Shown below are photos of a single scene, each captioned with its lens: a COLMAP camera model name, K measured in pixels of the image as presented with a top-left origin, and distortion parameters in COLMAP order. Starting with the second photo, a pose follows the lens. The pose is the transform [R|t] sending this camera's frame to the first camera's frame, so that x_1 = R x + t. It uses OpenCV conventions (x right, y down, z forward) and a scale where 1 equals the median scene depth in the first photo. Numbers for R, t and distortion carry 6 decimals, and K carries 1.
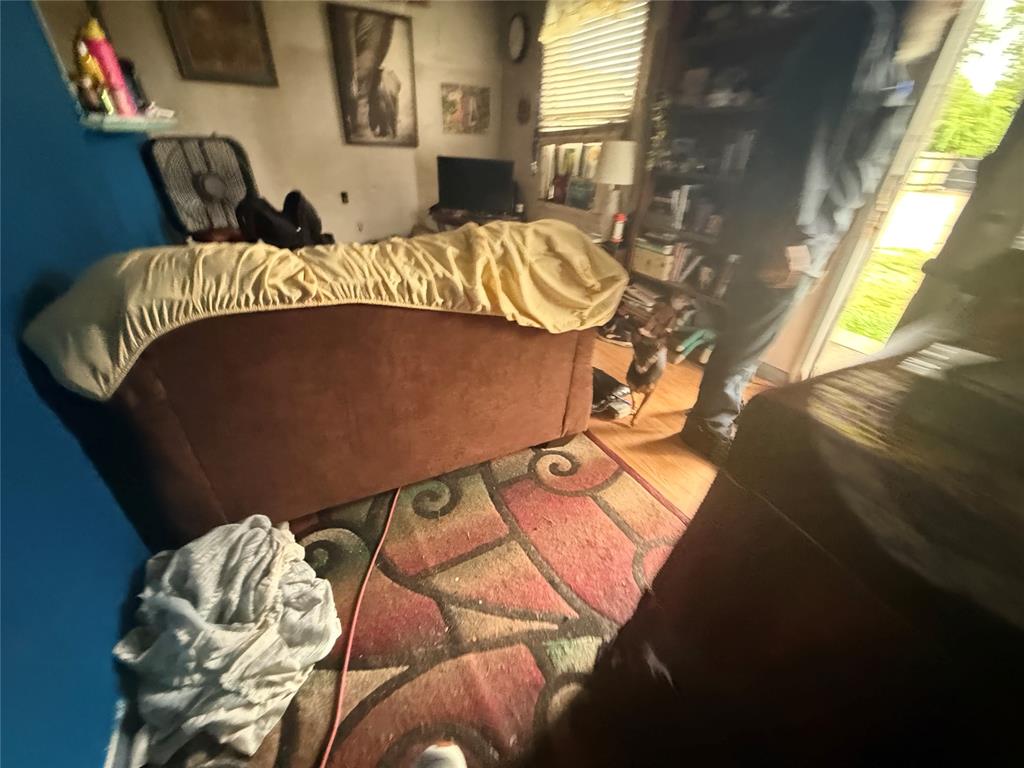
lens RADIAL K [[406.4, 0, 511.5], [0, 406.4, 384.5], [0, 0, 1]] dist [-0.002745, -0.000067]
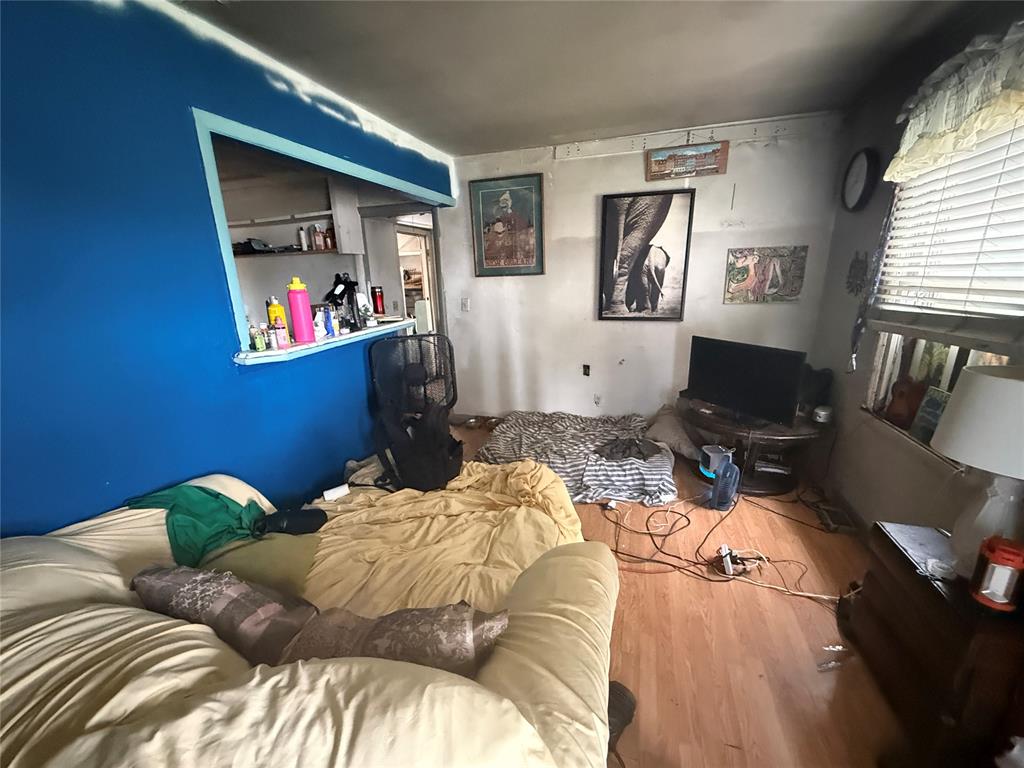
lens RADIAL K [[406.4, 0, 510.7], [0, 406.4, 386.5], [0, 0, 1]] dist [-0.002745, -0.000067]
pose [[0.681442, 0.138707, -0.718608, 0.145142], [-0.327157, 0.936046, -0.129560, -0.260546], [0.654679, 0.323385, 0.683240, 0.279344]]
